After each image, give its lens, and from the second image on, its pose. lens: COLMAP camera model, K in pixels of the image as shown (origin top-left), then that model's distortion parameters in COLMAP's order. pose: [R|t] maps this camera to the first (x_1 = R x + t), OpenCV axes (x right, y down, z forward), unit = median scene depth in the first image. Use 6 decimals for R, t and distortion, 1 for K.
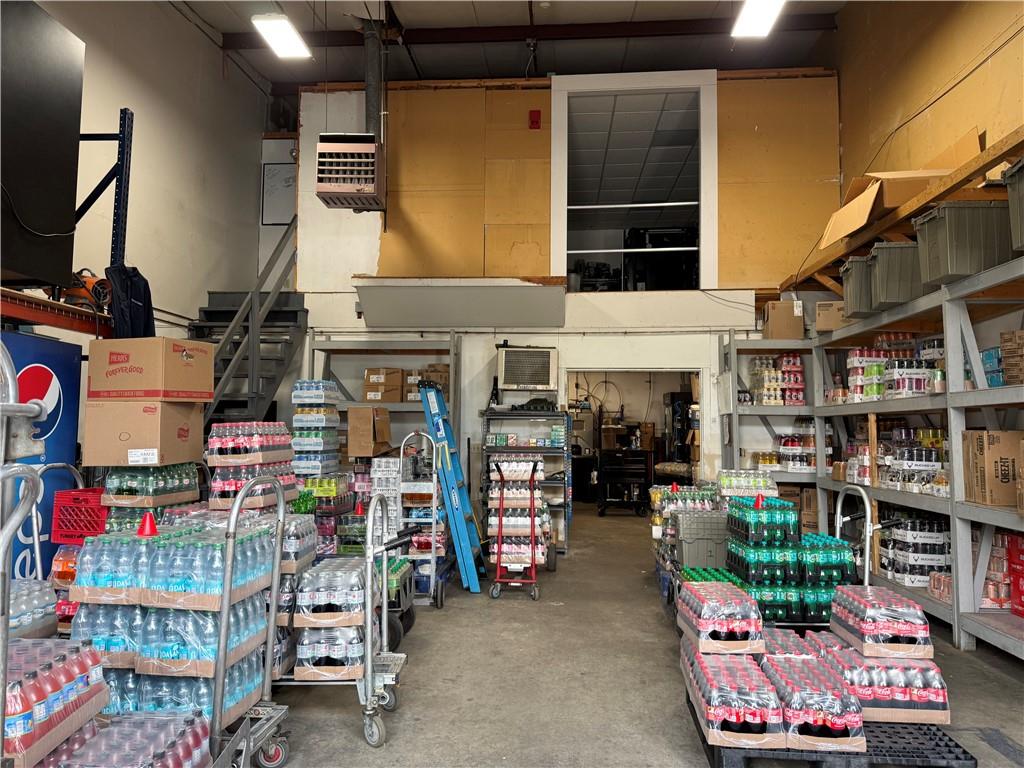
lens RADIAL K [[726.4, 0, 511.3], [0, 726.4, 380.3], [0, 0, 1]] dist [0.021138, -0.031865]
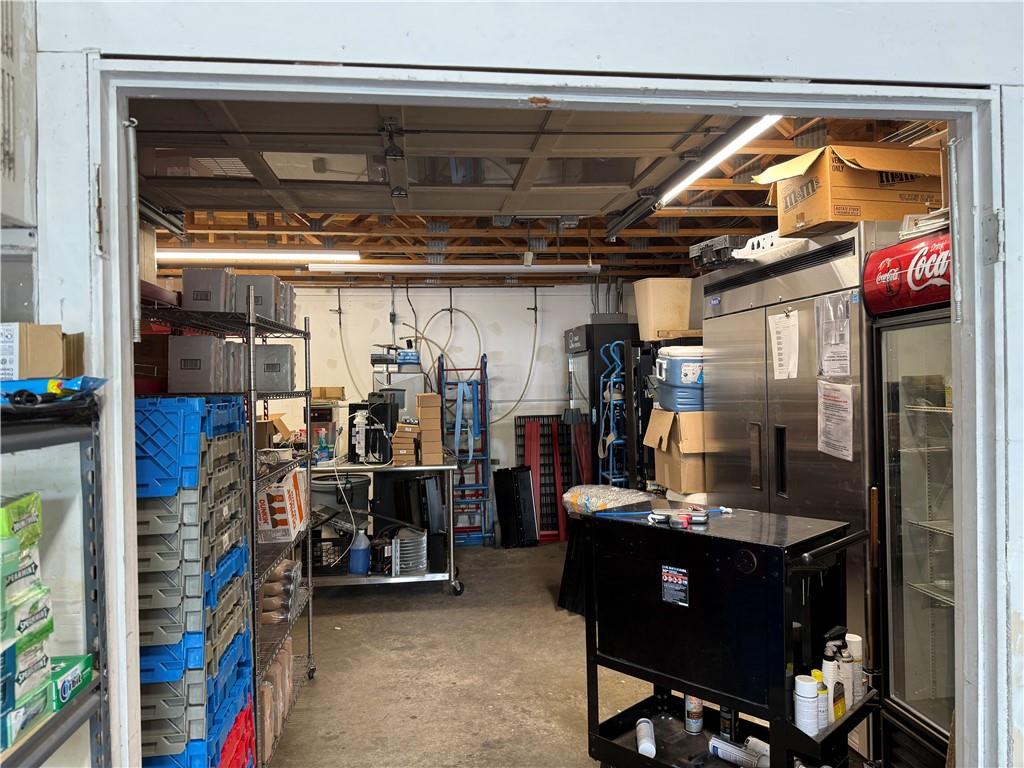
lens RADIAL K [[726.4, 0, 511.3], [0, 726.4, 383.1], [0, 0, 1]] dist [0.021138, -0.031865]
pose [[0.980593, -0.027330, 0.194141, 0.073177], [0.014676, 0.997690, 0.066323, 0.020367], [-0.195505, -0.062187, 0.978729, 0.503639]]
